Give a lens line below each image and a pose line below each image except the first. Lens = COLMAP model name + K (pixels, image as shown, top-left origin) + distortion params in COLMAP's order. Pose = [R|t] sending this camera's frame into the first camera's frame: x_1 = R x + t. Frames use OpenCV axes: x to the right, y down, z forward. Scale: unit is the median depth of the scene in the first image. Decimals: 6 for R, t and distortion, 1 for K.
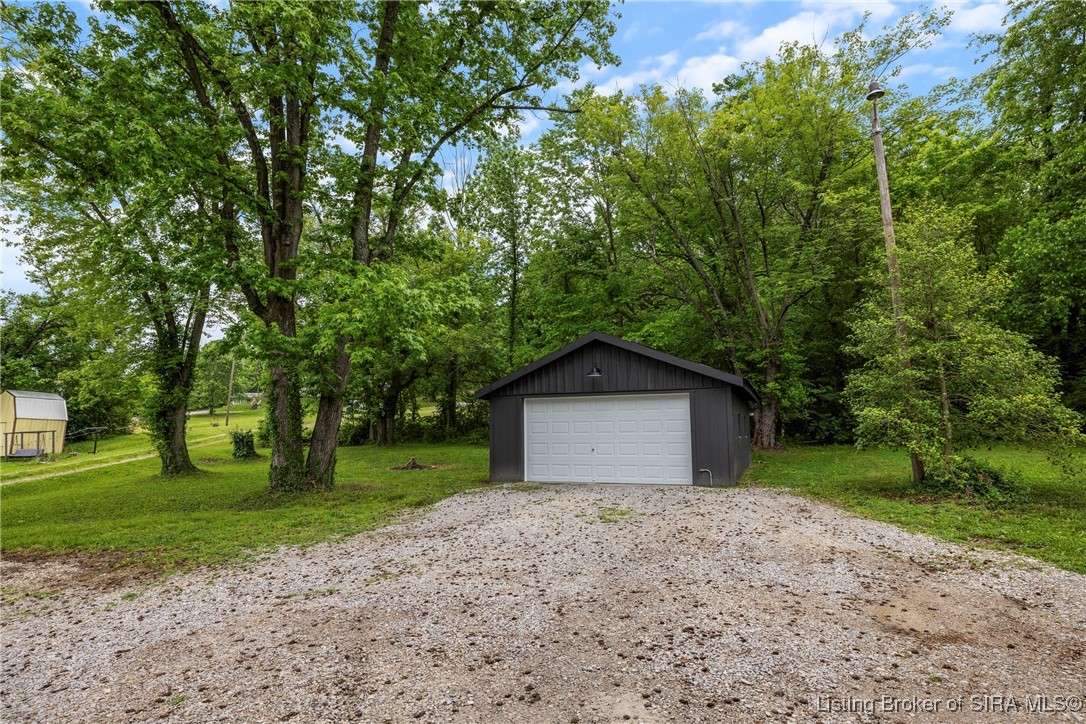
lens RADIAL K [[573.7, 0, 543.0], [0, 573.7, 362.0], [0, 0, 1]] dist [-0.001273, 0.000462]
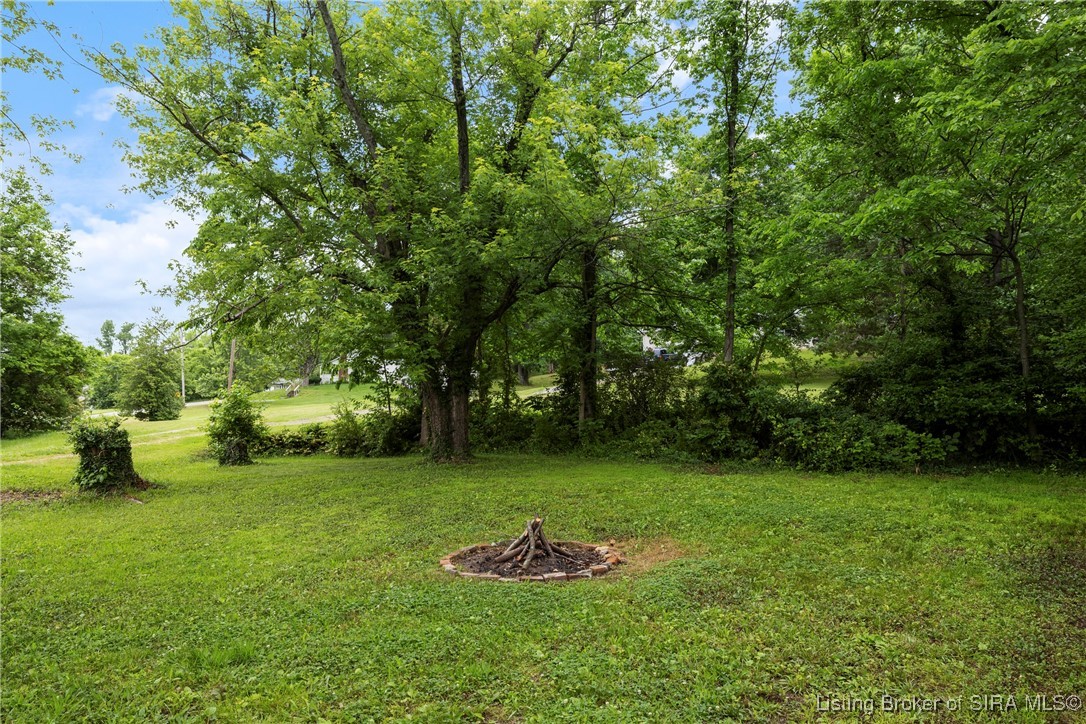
lens RADIAL K [[701.9, 0, 543.0], [0, 701.9, 362.0], [0, 0, 1]] dist [0.001874, 0.000196]
pose [[0.988949, -0.005890, -0.148136, -0.270359], [0.009594, 0.999659, 0.024303, 0.128795], [0.147942, -0.025456, 0.988668, 1.048576]]
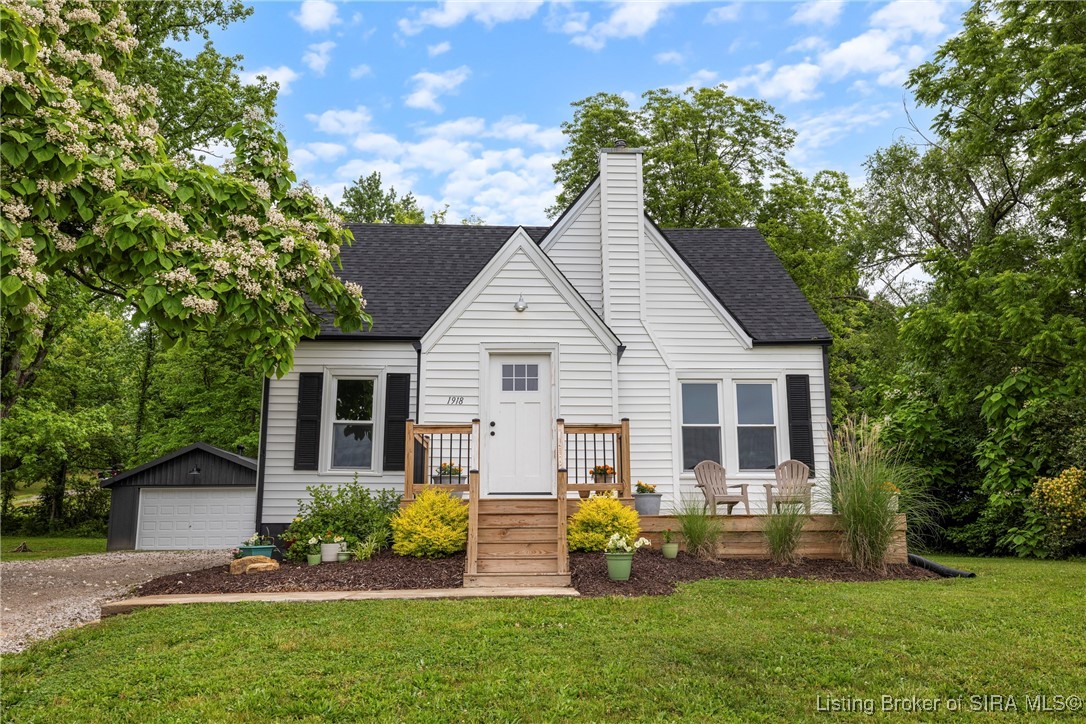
lens RADIAL K [[893.4, 0, 543.0], [0, 893.4, 362.0], [0, 0, 1]] dist [0.003059, -0.000555]
pose [[0.933487, 0.075587, 0.350555, 0.097248], [-0.046229, 0.994742, -0.091386, -0.088214], [-0.355619, 0.069102, 0.932073, -1.393025]]
